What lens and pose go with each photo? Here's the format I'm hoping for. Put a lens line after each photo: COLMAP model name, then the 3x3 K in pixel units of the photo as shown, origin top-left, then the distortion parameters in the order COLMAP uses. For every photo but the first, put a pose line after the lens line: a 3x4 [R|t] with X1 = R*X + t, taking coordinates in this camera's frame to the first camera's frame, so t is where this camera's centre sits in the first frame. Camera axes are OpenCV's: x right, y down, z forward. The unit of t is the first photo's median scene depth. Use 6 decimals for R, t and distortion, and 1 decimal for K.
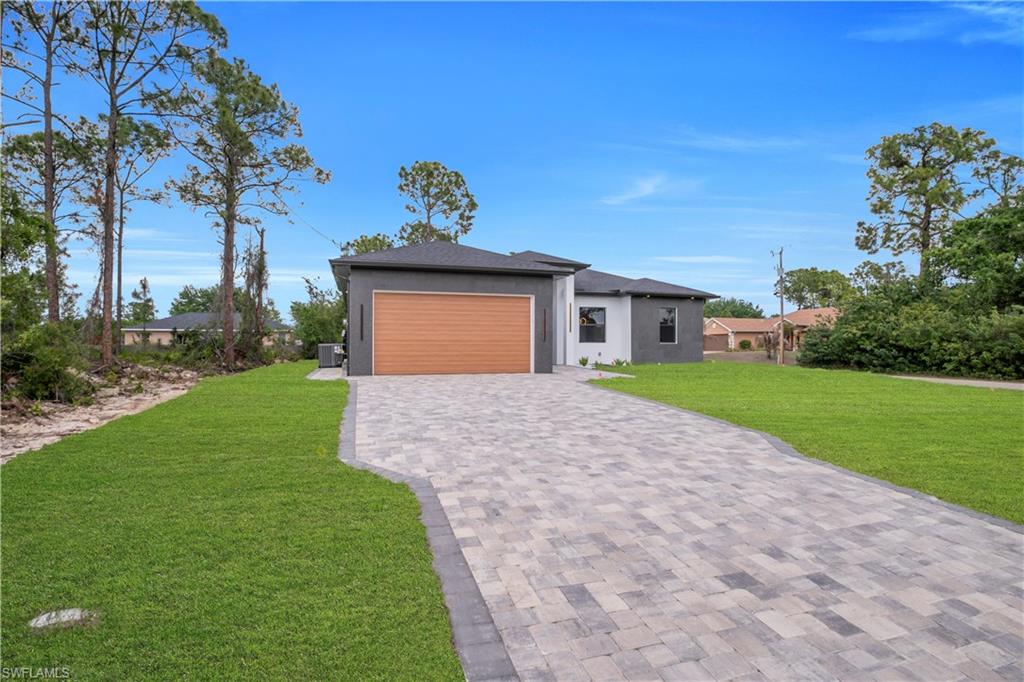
lens RADIAL K [[492.4, 0, 512.0], [0, 492.4, 341.0], [0, 0, 1]] dist [-0.025010, 0.000022]
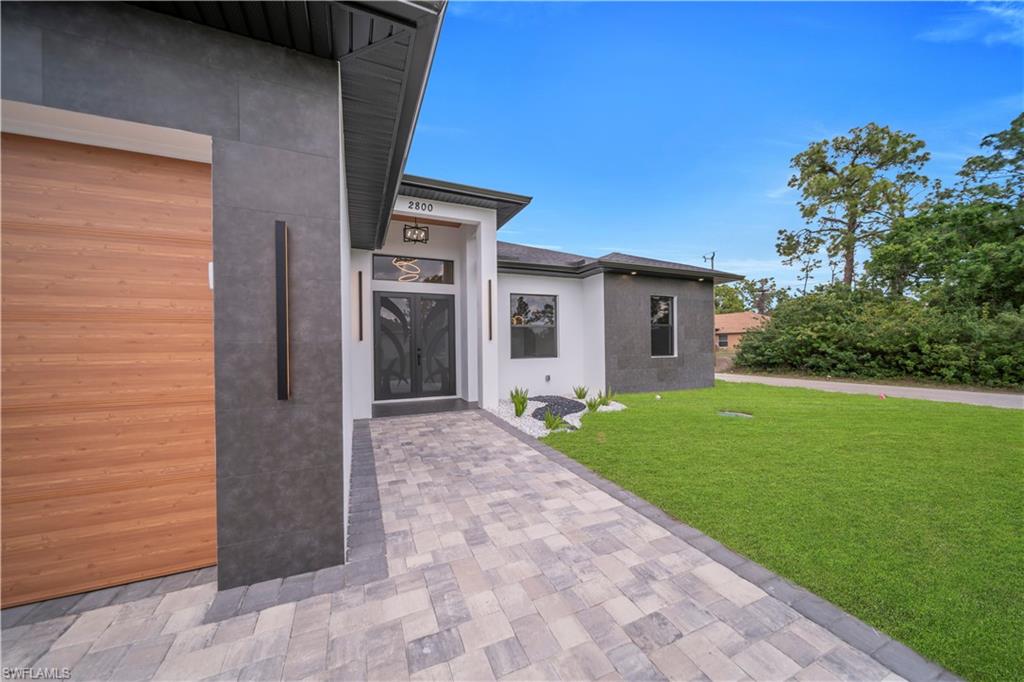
lens RADIAL K [[353.4, 0, 511.4], [0, 353.4, 346.8], [0, 0, 1]] dist [-0.000654, -0.000261]
pose [[0.994289, -0.015978, 0.105515, 0.070288], [0.015069, 0.999842, 0.009402, -0.010055], [-0.105649, -0.007758, 0.994373, 0.445406]]
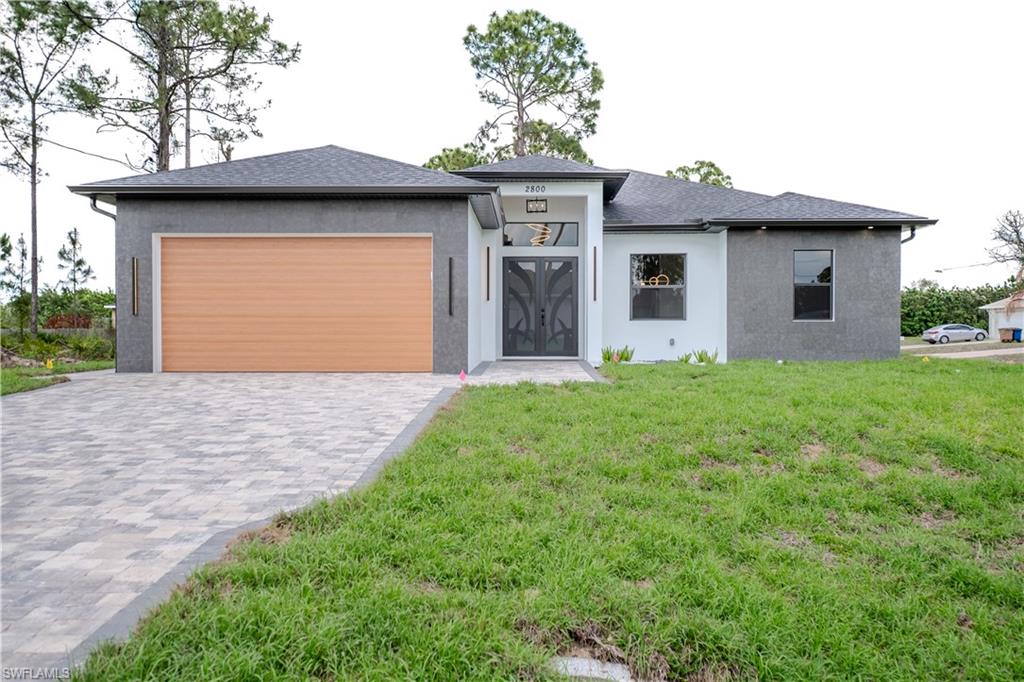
lens RADIAL K [[838.7, 0, 512.1], [0, 838.7, 337.0], [0, 0, 1]] dist [0.066536, 0.003456]
pose [[0.947891, 0.002082, -0.318589, 0.223228], [0.002995, 0.999876, 0.015443, 0.004986], [0.318581, -0.015592, 0.947767, 0.065986]]
